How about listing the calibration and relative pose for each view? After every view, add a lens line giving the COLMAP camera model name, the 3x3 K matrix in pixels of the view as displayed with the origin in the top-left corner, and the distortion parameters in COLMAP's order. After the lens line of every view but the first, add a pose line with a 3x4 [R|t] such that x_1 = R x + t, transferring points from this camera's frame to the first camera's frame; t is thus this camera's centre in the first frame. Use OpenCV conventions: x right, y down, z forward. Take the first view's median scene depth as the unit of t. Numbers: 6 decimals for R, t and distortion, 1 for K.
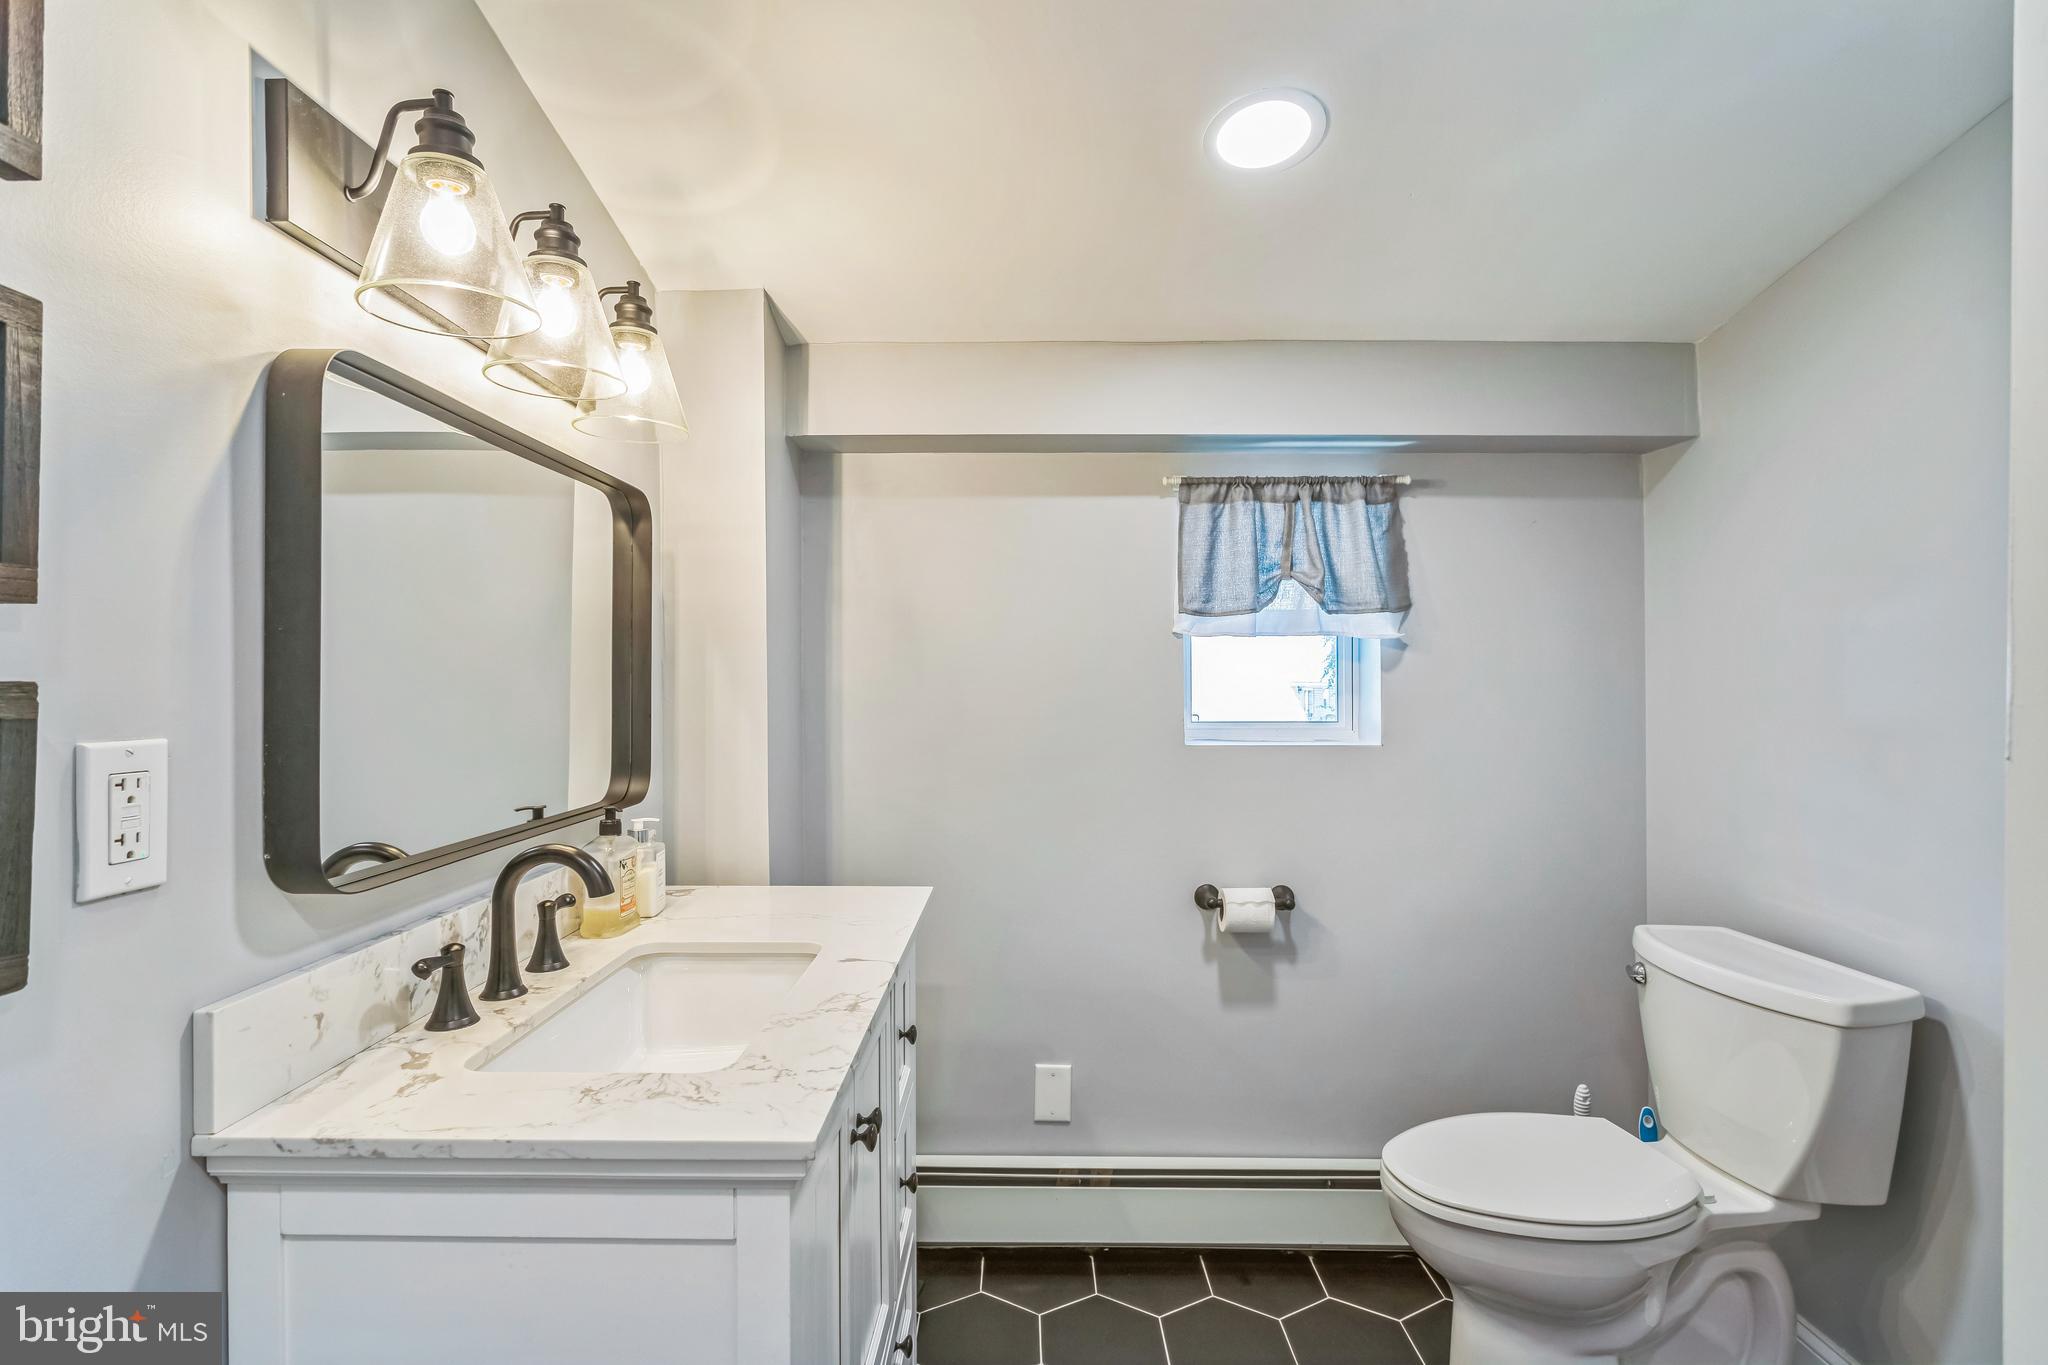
lens RADIAL K [[974.9, 0, 1012.7], [0, 974.9, 683.1], [0, 0, 1]] dist [-0.001055, 0.001815]
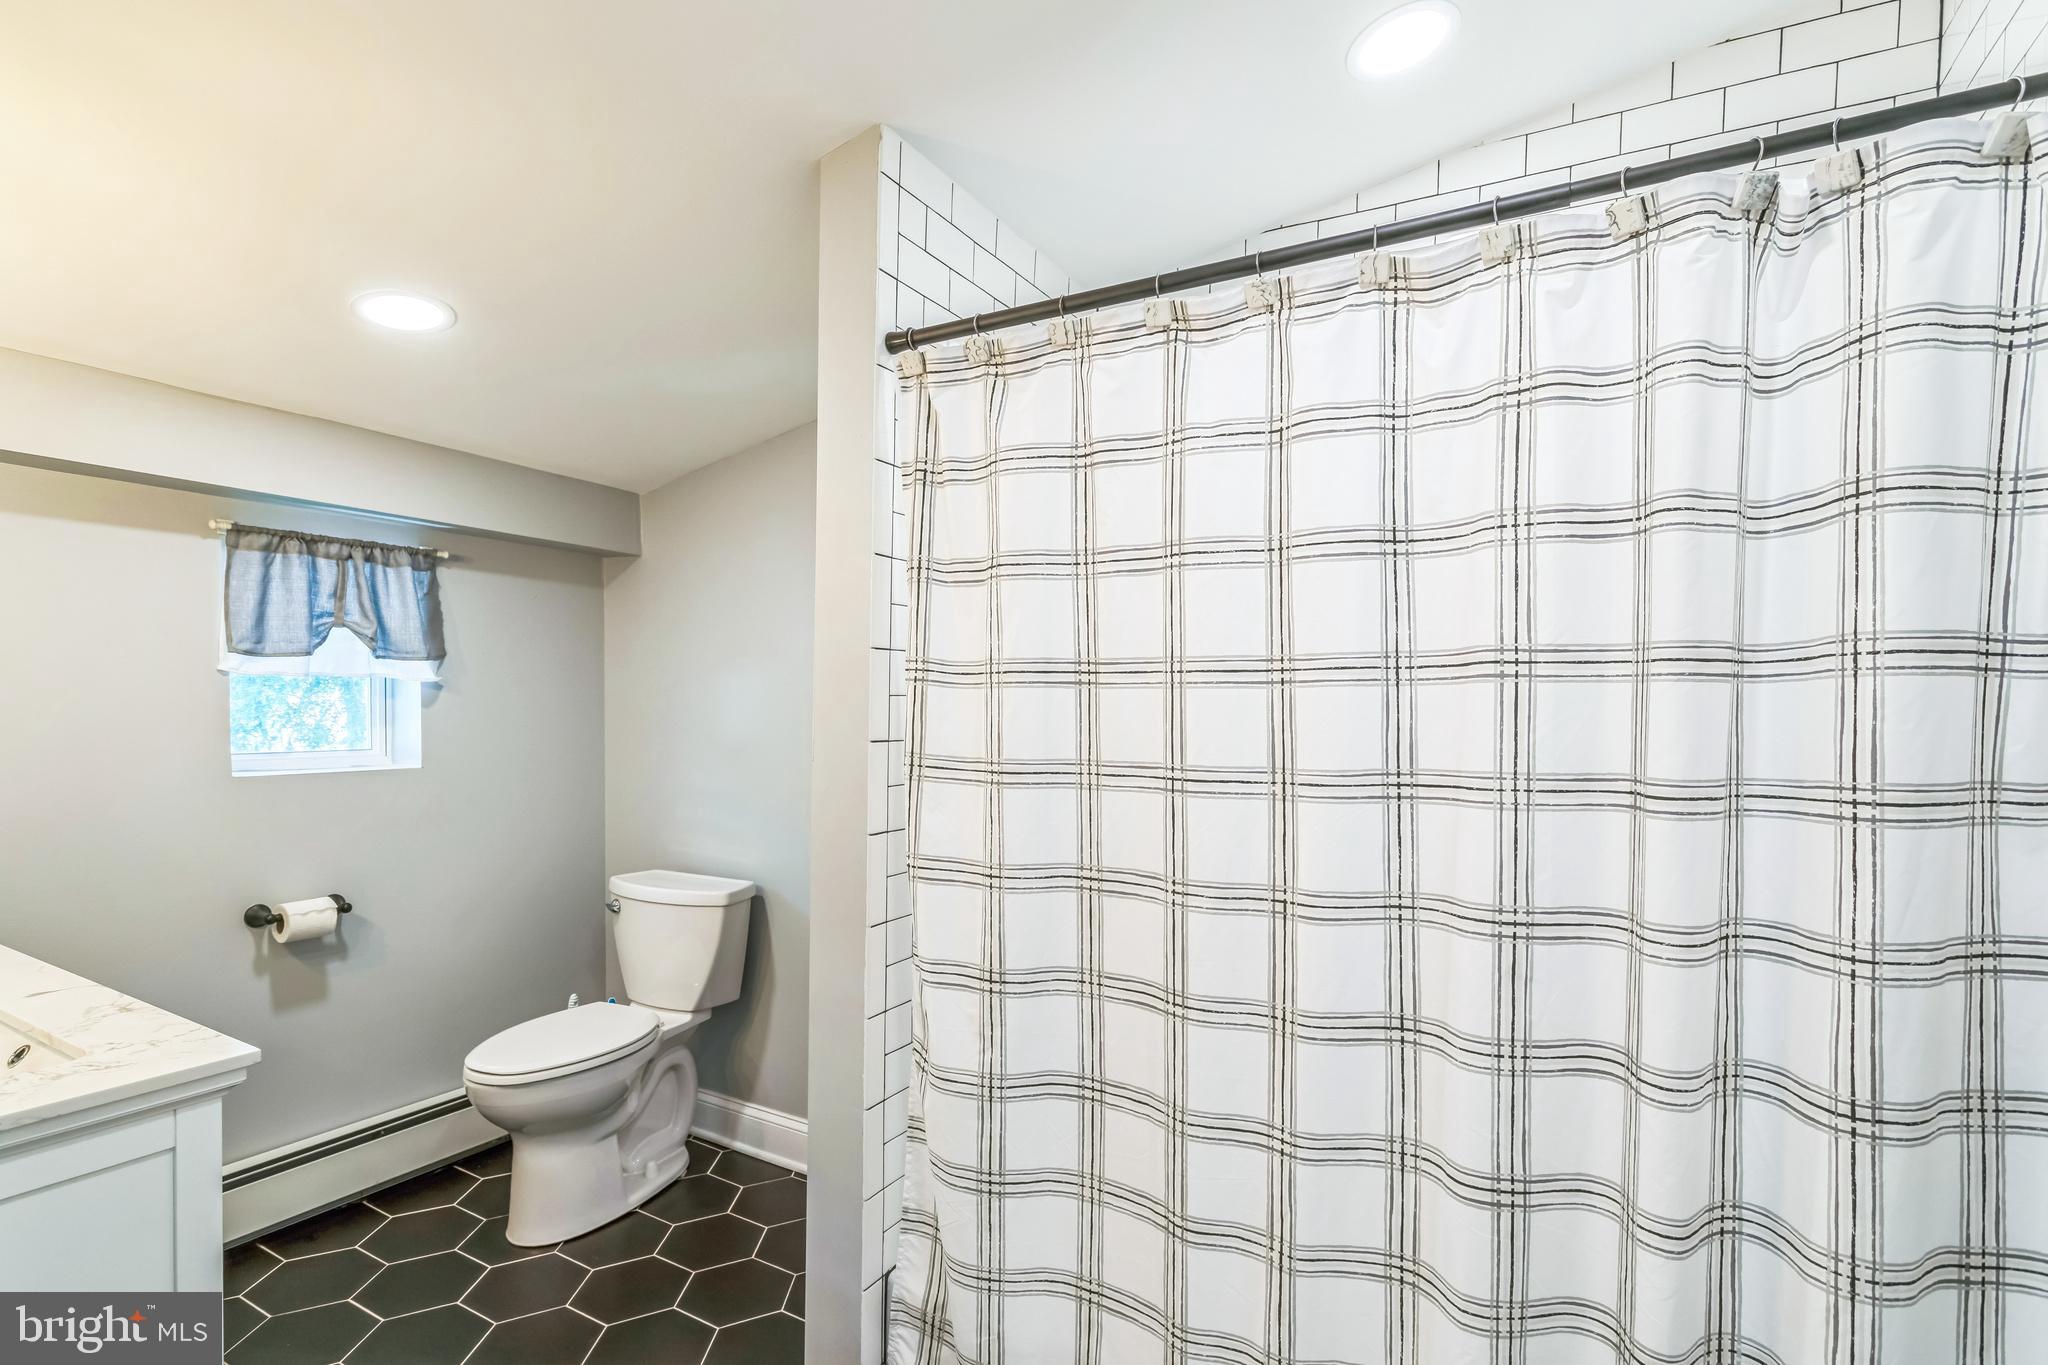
lens RADIAL K [[974.9, 0, 1019.6], [0, 974.9, 697.0], [0, 0, 1]] dist [-0.001055, 0.001815]
pose [[0.488231, 0.009724, 0.872660, -0.328108], [-0.009883, 0.999935, -0.005612, -0.025853], [-0.872659, -0.005885, 0.488295, -0.259311]]
